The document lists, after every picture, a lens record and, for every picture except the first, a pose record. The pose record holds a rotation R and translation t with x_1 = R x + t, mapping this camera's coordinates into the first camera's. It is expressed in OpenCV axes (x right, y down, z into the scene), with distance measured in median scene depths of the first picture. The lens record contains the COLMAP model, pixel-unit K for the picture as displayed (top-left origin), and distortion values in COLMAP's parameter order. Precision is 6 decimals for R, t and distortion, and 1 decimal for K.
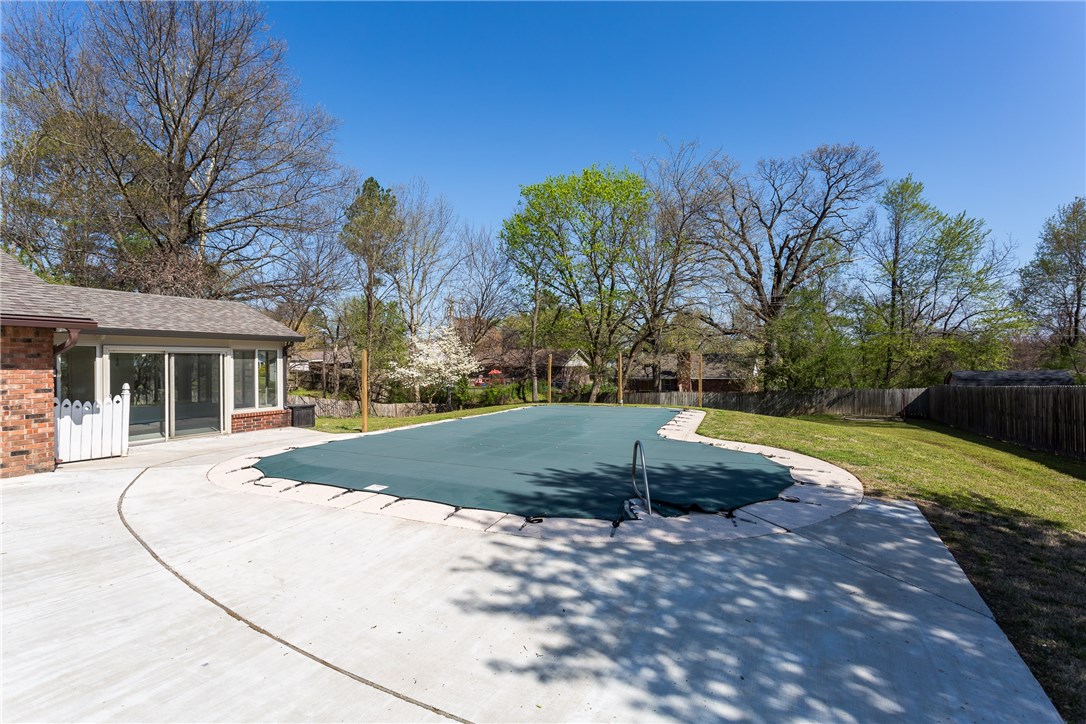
lens RADIAL K [[532.9, 0, 542.6], [0, 532.9, 362.2], [0, 0, 1]] dist [-0.000097, 0.002278]
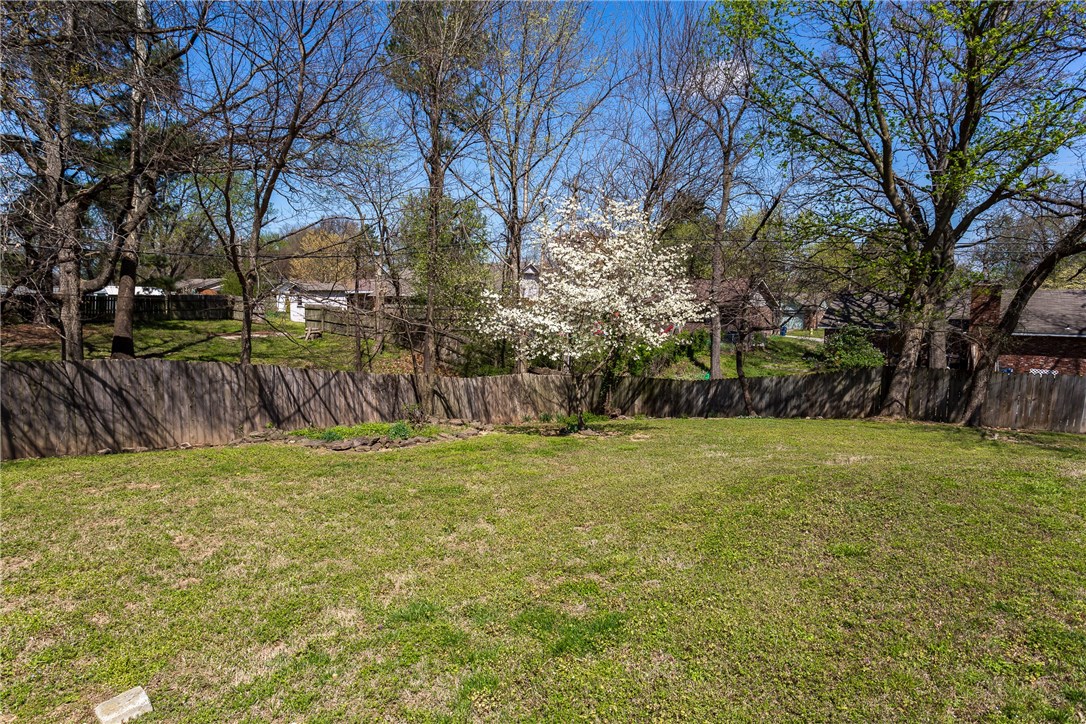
lens RADIAL K [[703.9, 0, 543.5], [0, 703.9, 364.6], [0, 0, 1]] dist [0.007992, 0.001139]
pose [[0.986306, 0.027101, -0.162686, -0.165359], [-0.011867, 0.995512, 0.093893, 0.003968], [0.164500, -0.090677, 0.982200, 0.525912]]
